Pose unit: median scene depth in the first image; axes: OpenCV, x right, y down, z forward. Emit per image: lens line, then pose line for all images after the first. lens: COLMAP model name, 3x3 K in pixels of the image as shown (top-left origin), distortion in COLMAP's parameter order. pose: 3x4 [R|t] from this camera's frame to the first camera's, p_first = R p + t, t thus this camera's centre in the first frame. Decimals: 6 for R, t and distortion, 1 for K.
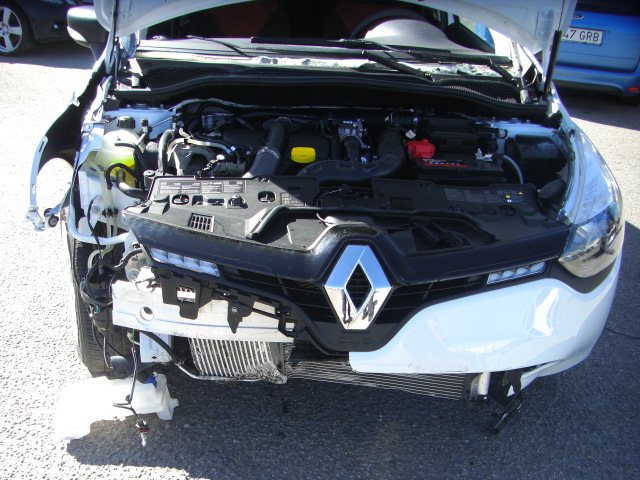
lens RADIAL K [[721.0, 0, 284.0], [0, 721.0, 333.7], [0, 0, 1]] dist [-0.170486, 0.062134]
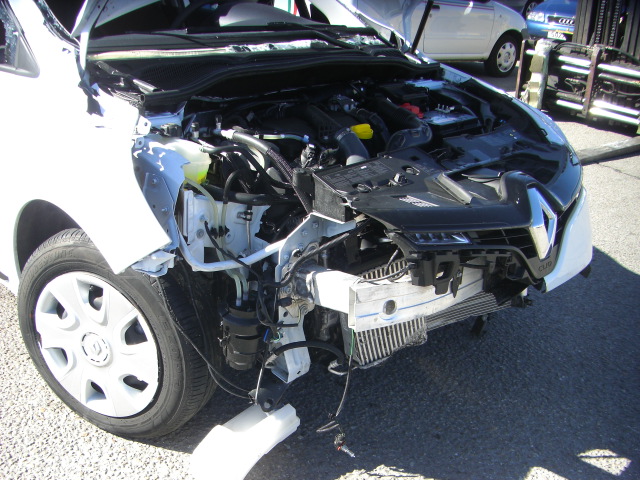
lens RADIAL K [[721.0, 0, 284.0], [0, 721.0, 333.7], [0, 0, 1]] dist [-0.170486, 0.062134]
pose [[0.722233, -0.333185, 0.606108, -0.742642], [0.329547, 0.936227, 0.121970, -0.132745], [-0.608094, 0.111650, 0.785974, 0.279368]]
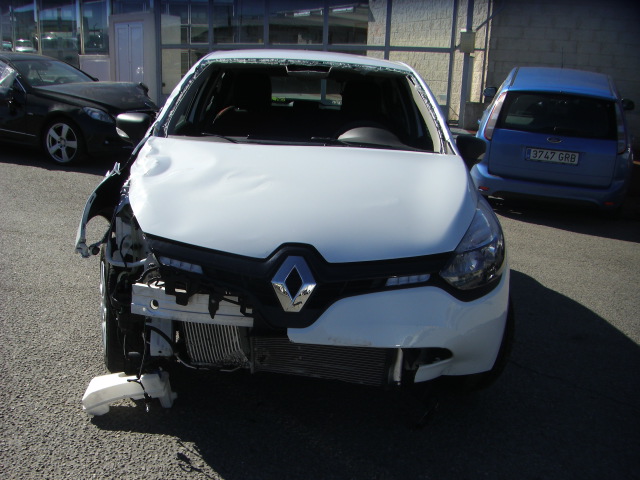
lens RADIAL K [[721.0, 0, 284.0], [0, 721.0, 333.7], [0, 0, 1]] dist [-0.170486, 0.062134]
pose [[0.998239, 0.034461, -0.048278, 0.120483], [-0.042379, 0.983834, -0.173995, 0.228085], [0.041501, 0.175735, 0.983562, -0.344934]]
